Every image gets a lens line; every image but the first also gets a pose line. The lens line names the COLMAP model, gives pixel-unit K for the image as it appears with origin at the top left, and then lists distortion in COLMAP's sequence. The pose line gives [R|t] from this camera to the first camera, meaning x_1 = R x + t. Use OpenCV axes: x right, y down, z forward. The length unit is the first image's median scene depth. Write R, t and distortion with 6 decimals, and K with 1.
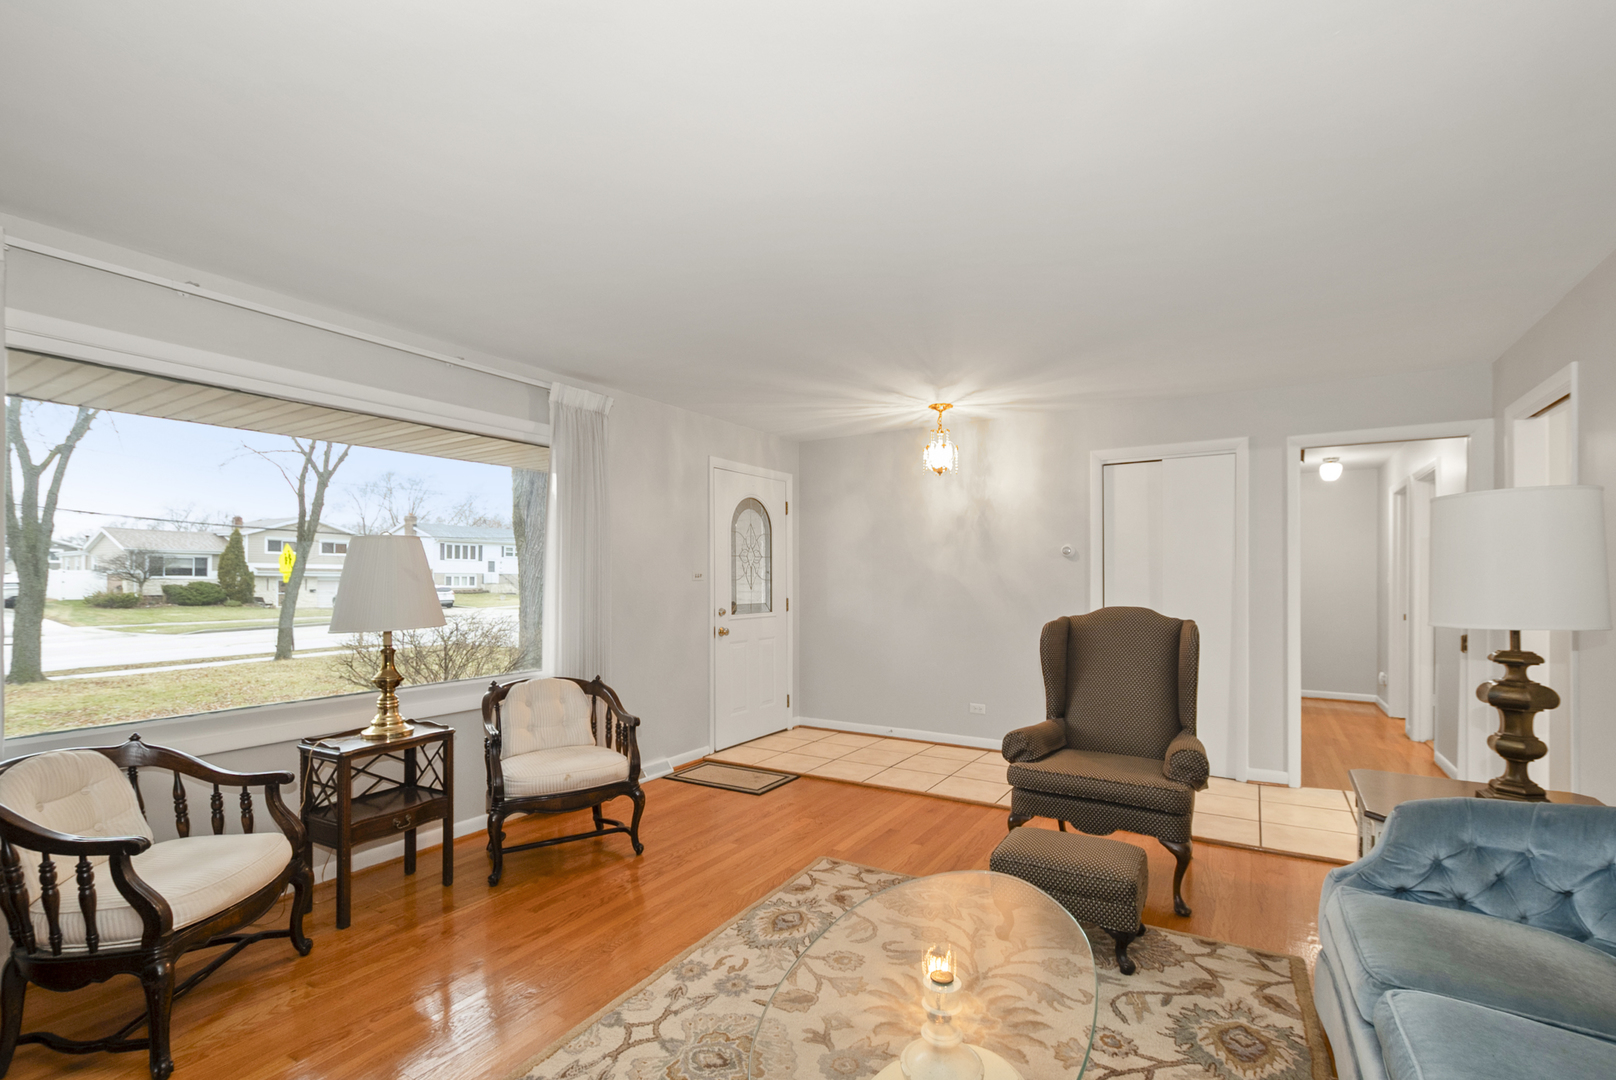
lens RADIAL K [[719.8, 0, 804.0], [0, 719.8, 588.4], [0, 0, 1]] dist [-0.000323, -0.000001]
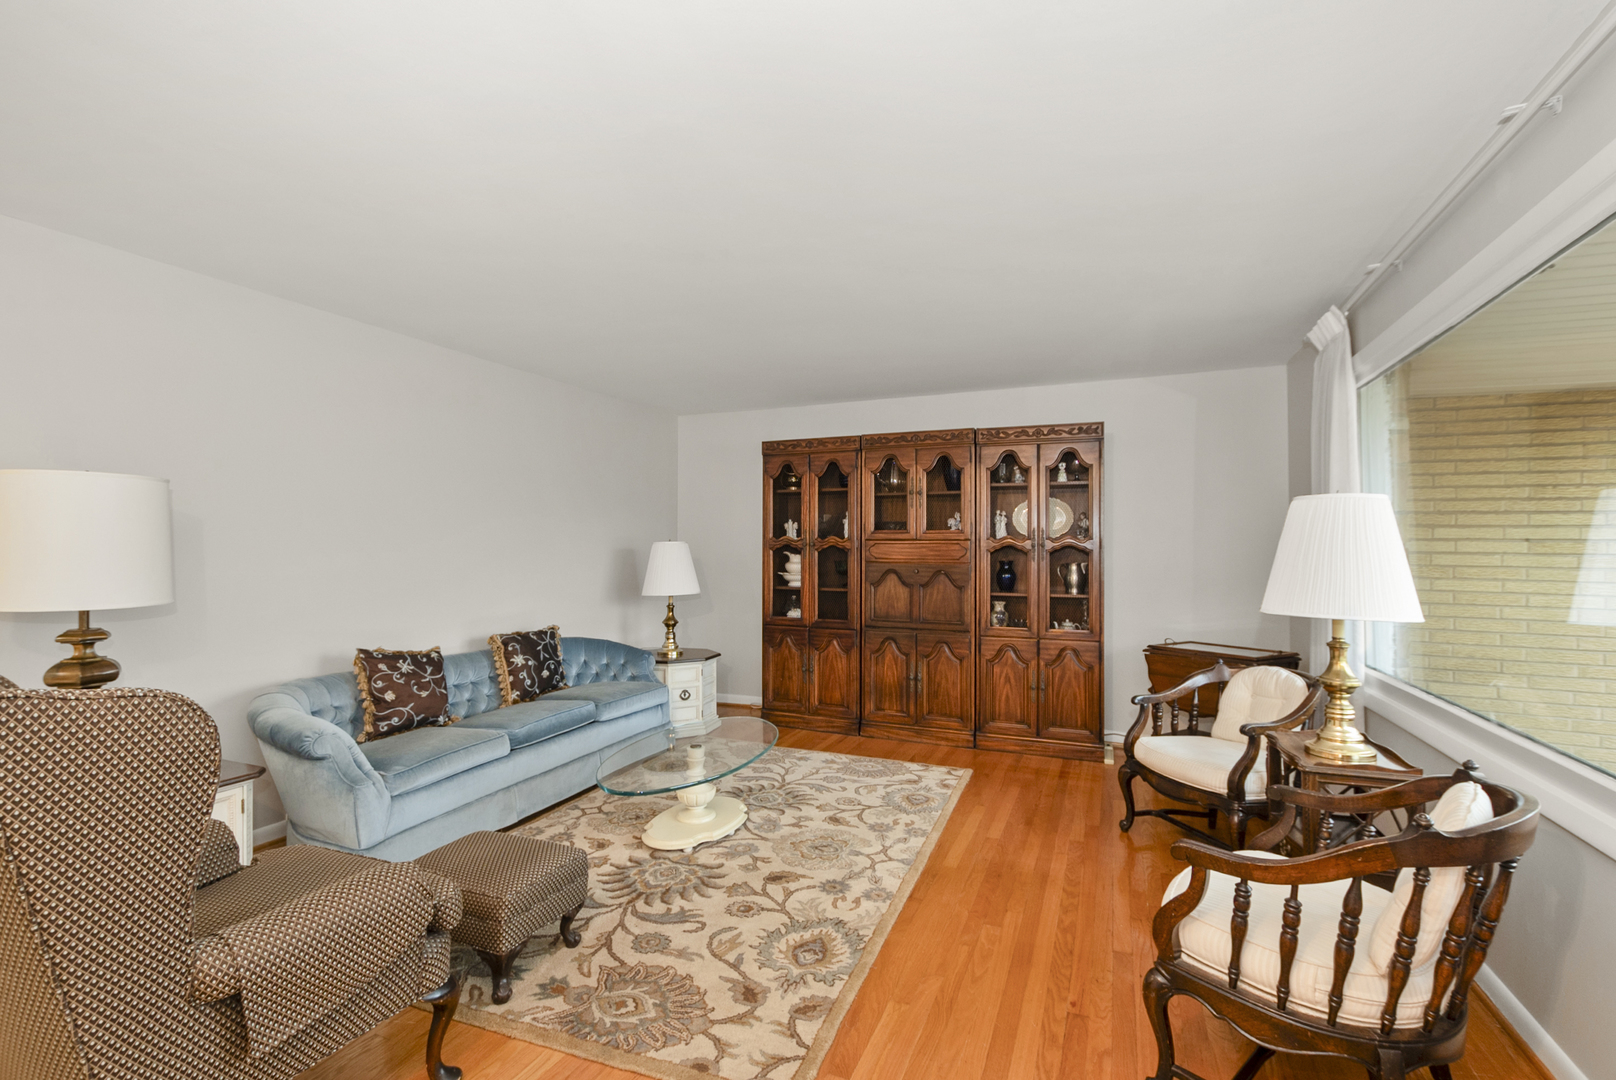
lens RADIAL K [[719.8, 0, 809.8], [0, 719.8, 546.4], [0, 0, 1]] dist [-0.000323, -0.000001]
pose [[-0.988614, 0.006785, -0.150319, 0.114240], [0.007046, 0.999974, -0.001206, -0.021477], [0.150307, -0.002251, -0.988637, 2.045277]]
